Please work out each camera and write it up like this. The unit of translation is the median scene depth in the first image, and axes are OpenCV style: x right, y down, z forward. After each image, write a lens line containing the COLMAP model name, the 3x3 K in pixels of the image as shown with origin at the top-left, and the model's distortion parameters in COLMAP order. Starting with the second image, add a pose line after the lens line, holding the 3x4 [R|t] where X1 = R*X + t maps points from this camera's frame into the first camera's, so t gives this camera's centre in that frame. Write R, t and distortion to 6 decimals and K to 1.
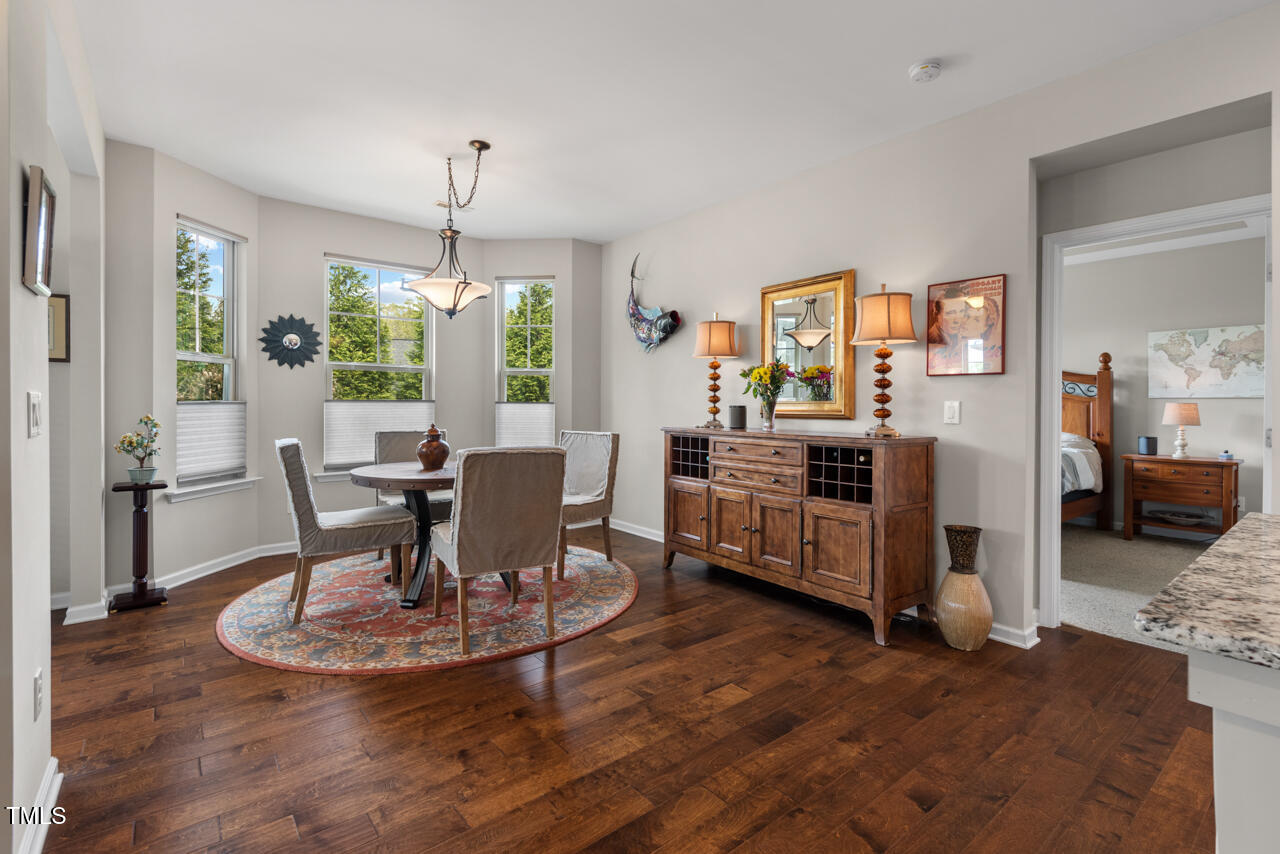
lens RADIAL K [[581.9, 0, 641.4], [0, 581.9, 410.1], [0, 0, 1]] dist [0.032450, -0.020427]
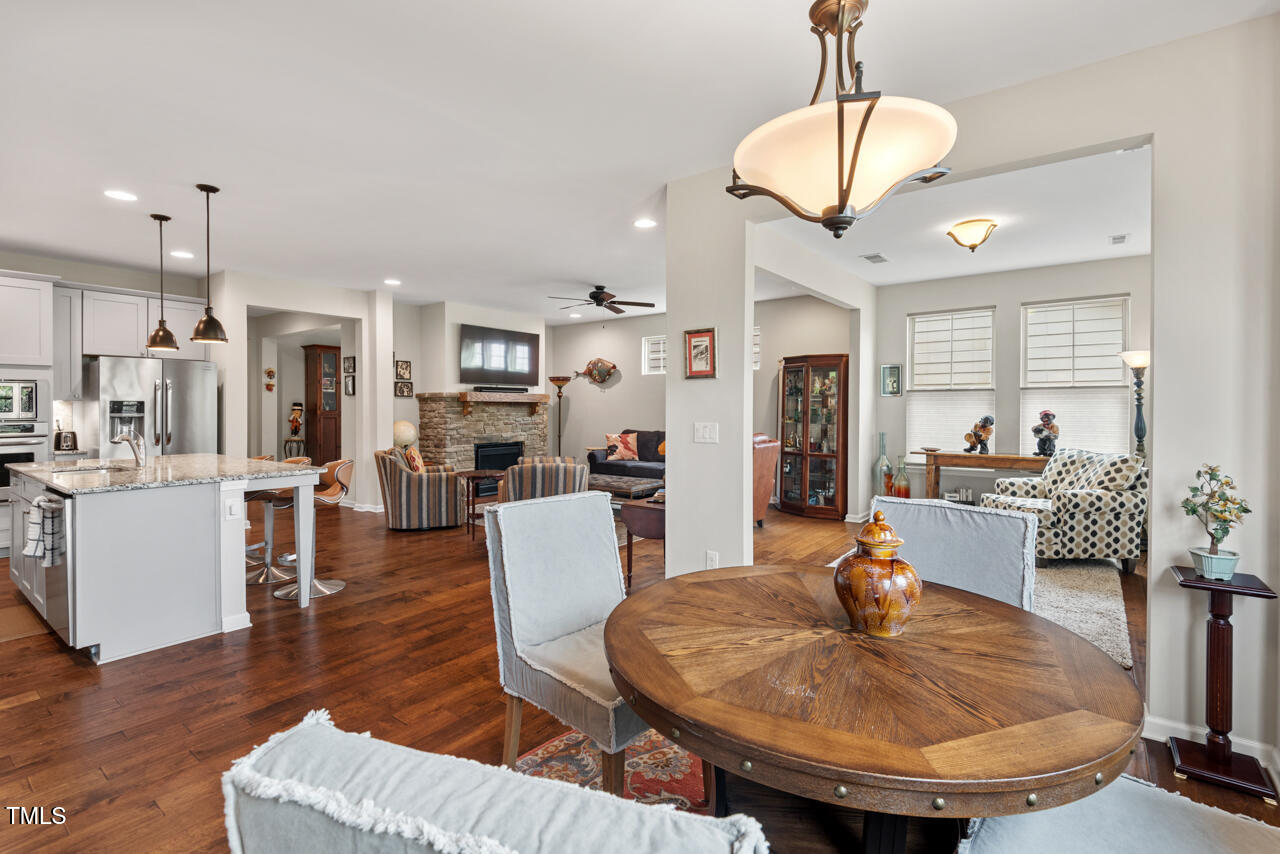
lens RADIAL K [[585.7, 0, 645.4], [0, 585.7, 408.2], [0, 0, 1]] dist [0.035726, -0.027103]
pose [[-0.969138, -0.004810, -0.246470, -0.087061], [-0.008091, 0.999892, 0.012301, -0.039880], [0.246384, 0.013915, -0.969072, 1.066587]]
